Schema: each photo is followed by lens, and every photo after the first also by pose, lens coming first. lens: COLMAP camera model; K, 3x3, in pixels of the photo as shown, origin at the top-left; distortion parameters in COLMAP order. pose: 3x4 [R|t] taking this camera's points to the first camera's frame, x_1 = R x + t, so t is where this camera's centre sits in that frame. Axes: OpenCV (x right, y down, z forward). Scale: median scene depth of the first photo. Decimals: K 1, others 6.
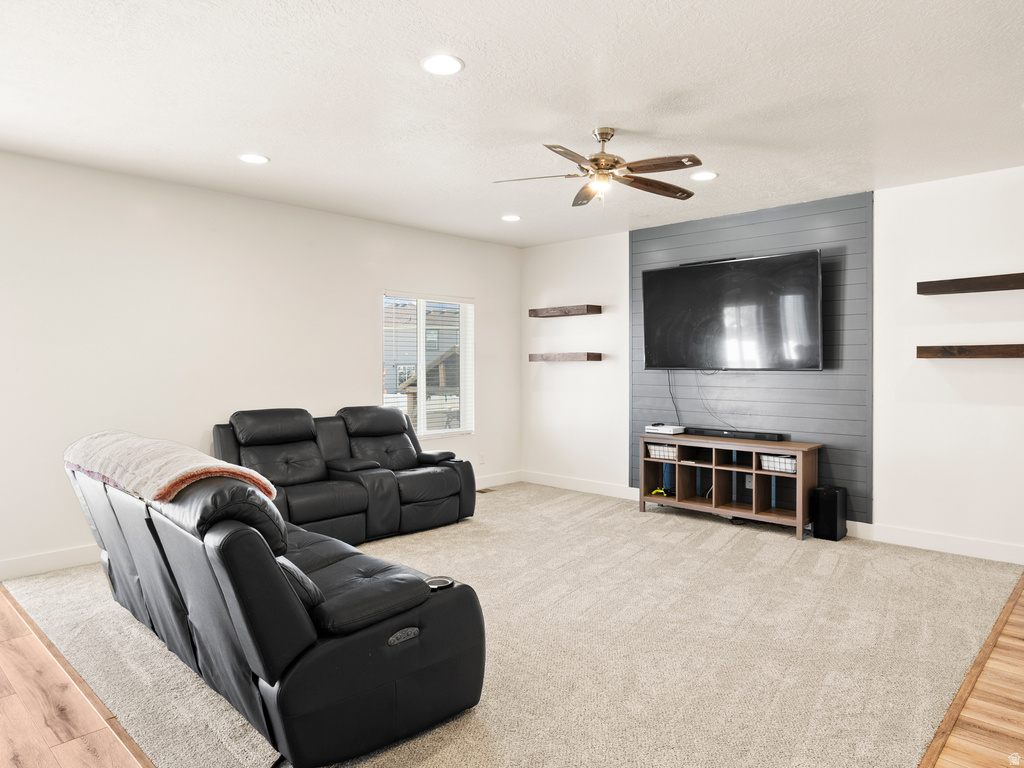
lens RADIAL K [[644.6, 0, 512.0], [0, 644.6, 384.0], [0, 0, 1]] dist [0.001508, 0.001829]
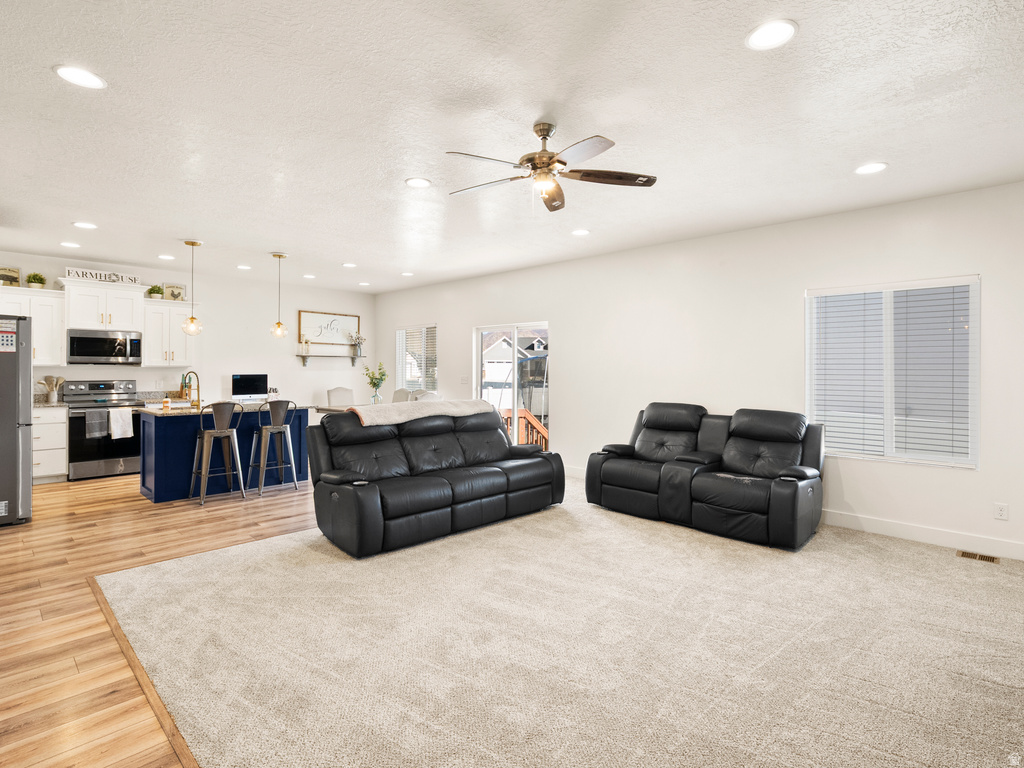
lens RADIAL K [[525.9, 0, 513.3], [0, 525.9, 372.0], [0, 0, 1]] dist [-0.002849, 0.000774]
pose [[-0.013967, 0.010237, -0.999850, 0.941907], [-0.035733, 0.999304, 0.010730, -0.029367], [0.999264, 0.035878, -0.013592, 0.974722]]
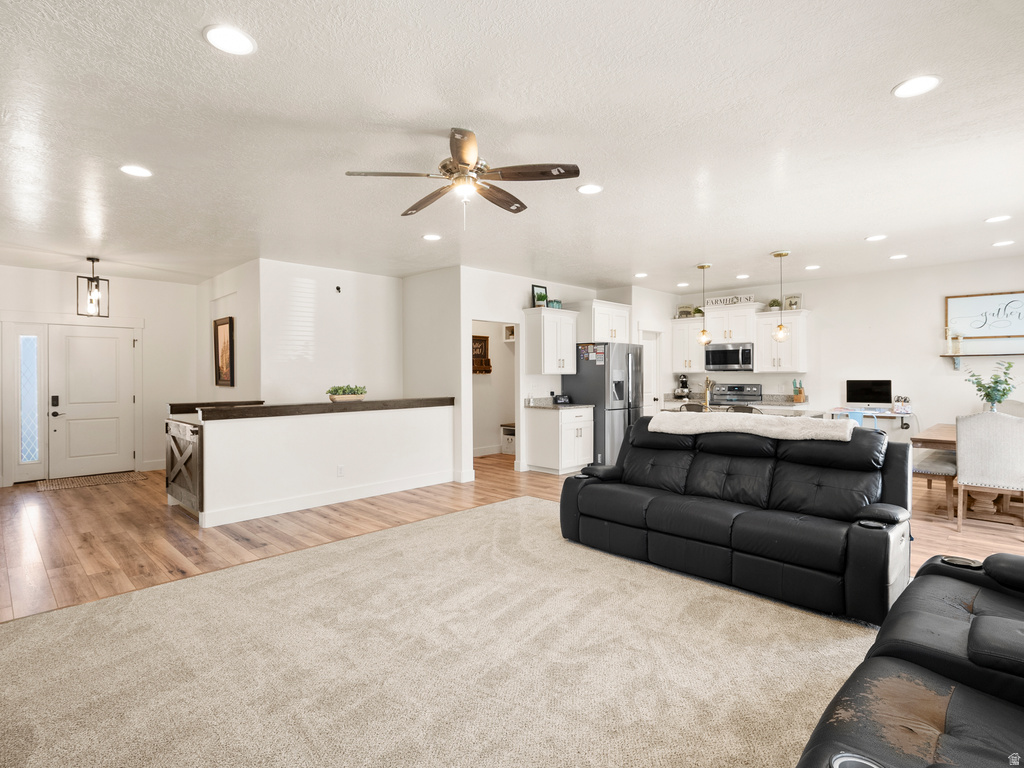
lens RADIAL K [[527.0, 0, 512.0], [0, 527.0, 384.0], [0, 0, 1]] dist [-0.005069, 0.006149]
pose [[-0.999781, 0.008810, 0.018991, 0.051425], [0.009746, 0.998715, 0.049739, -0.051393], [-0.018528, 0.049914, -0.998582, 1.813200]]
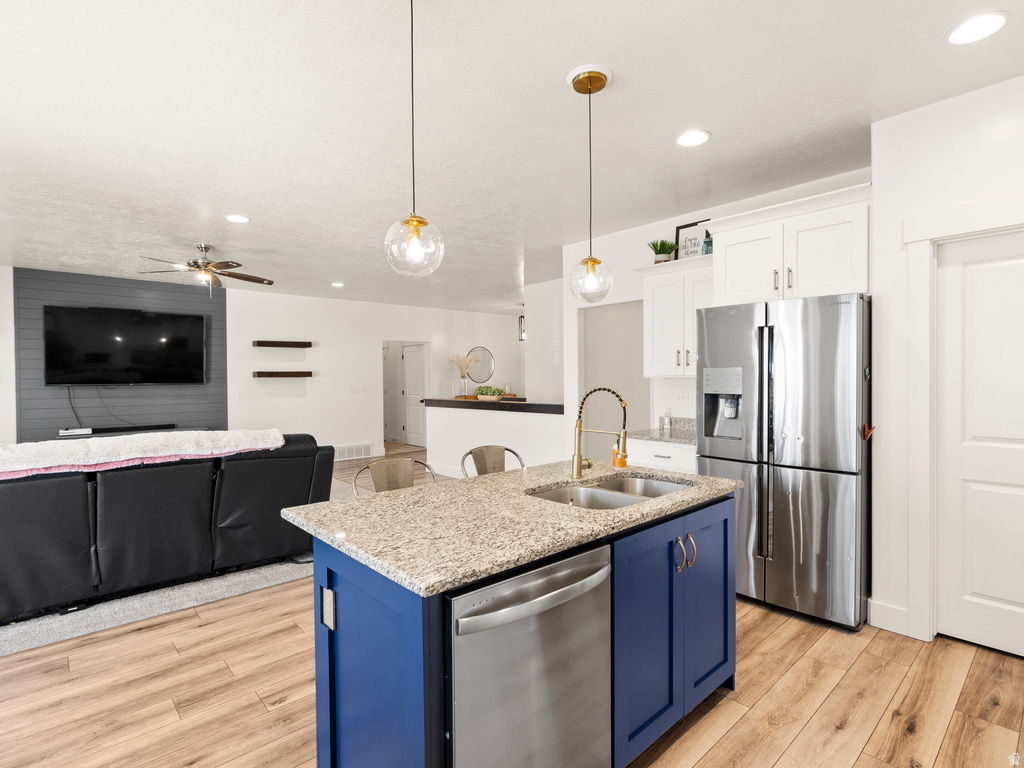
lens RADIAL K [[527.0, 0, 512.0], [0, 527.0, 384.0], [0, 0, 1]] dist [-0.005069, 0.006149]
pose [[0.073169, -0.006856, 0.997296, -1.210246], [0.039348, 0.999218, 0.003983, 0.008553], [-0.996543, 0.038950, 0.073381, 0.077347]]
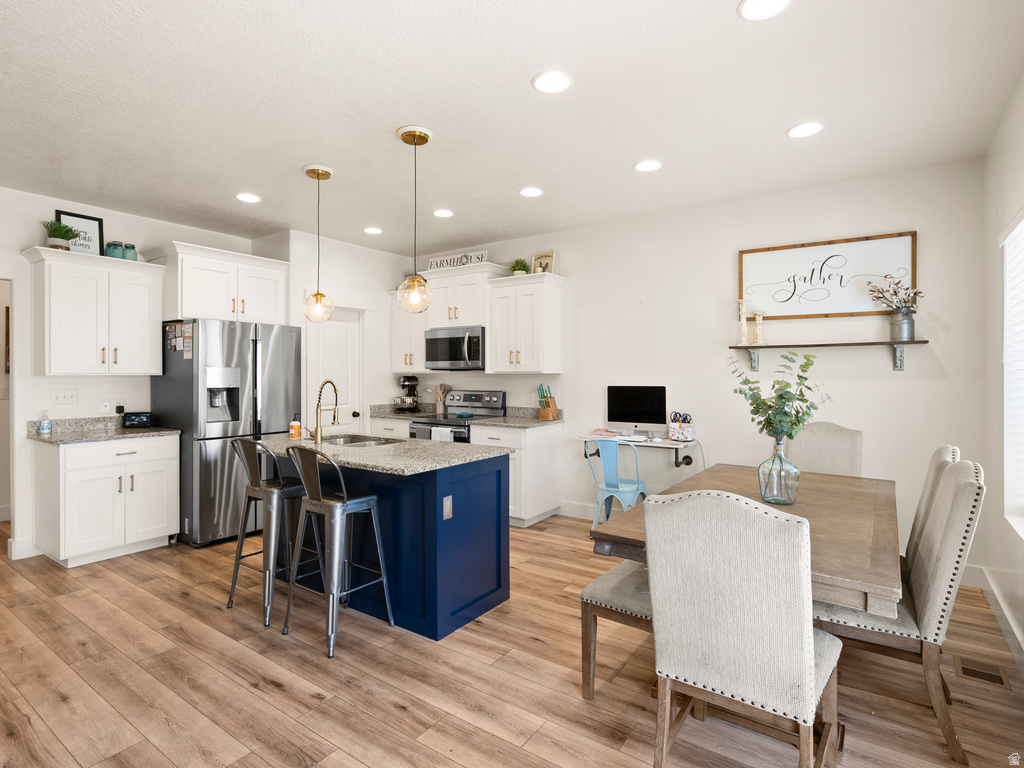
lens RADIAL K [[527.0, 0, 512.0], [0, 527.0, 384.0], [0, 0, 1]] dist [-0.005069, 0.006149]
pose [[-0.989580, 0.008394, -0.143742, -0.769229], [0.000815, 0.998610, 0.052699, -0.025676], [0.143985, 0.052033, -0.988211, 1.005286]]
